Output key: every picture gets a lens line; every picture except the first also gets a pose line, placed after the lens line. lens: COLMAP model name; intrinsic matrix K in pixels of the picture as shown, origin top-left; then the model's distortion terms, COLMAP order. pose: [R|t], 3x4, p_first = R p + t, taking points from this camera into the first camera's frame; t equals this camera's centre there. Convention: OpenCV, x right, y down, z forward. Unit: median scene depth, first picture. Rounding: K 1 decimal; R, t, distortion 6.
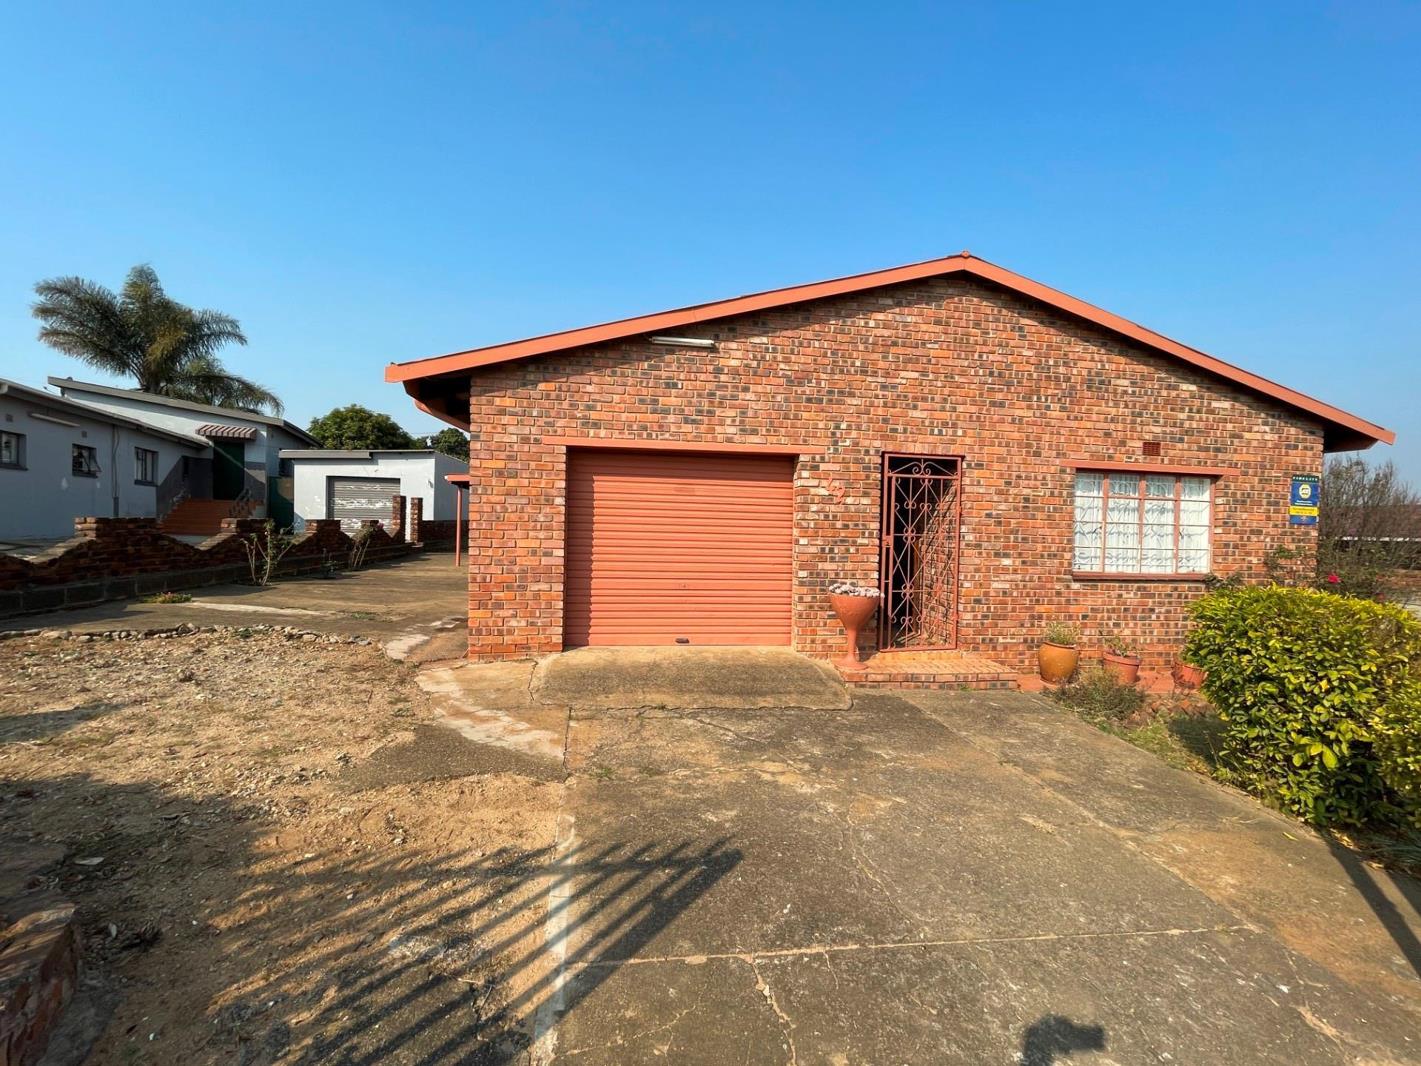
lens RADIAL K [[572.7, 0, 710.3], [0, 572.7, 532.6], [0, 0, 1]] dist [-0.002979, -0.000221]
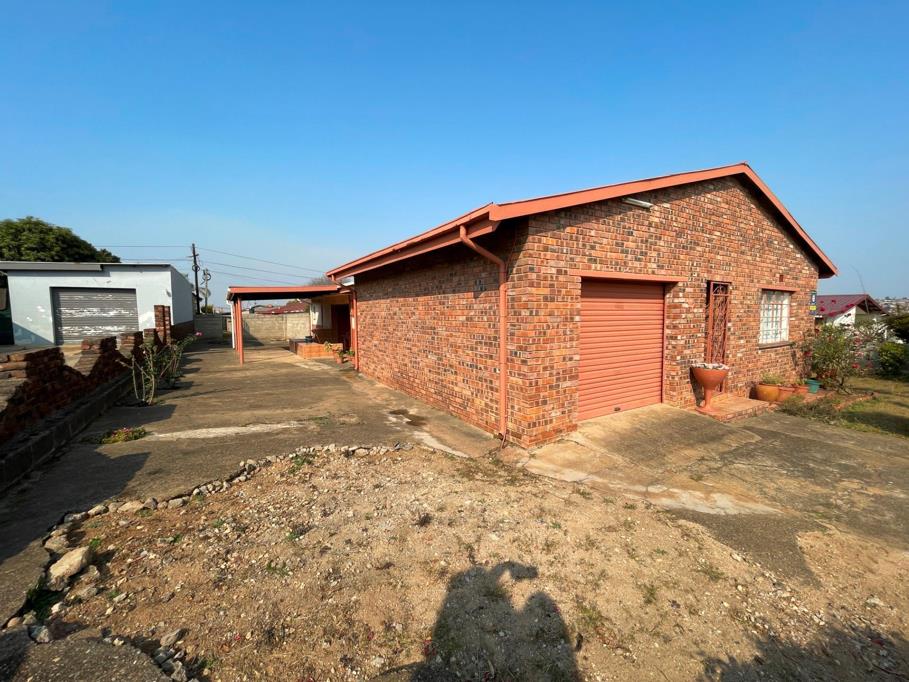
lens RADIAL K [[366.3, 0, 454.5], [0, 366.3, 340.0], [0, 0, 1]] dist [-0.002979, -0.000221]
pose [[0.922486, -0.059431, 0.381428, -0.816553], [0.035846, 0.996997, 0.068648, -0.070699], [-0.384362, -0.049654, 0.921846, 0.313525]]
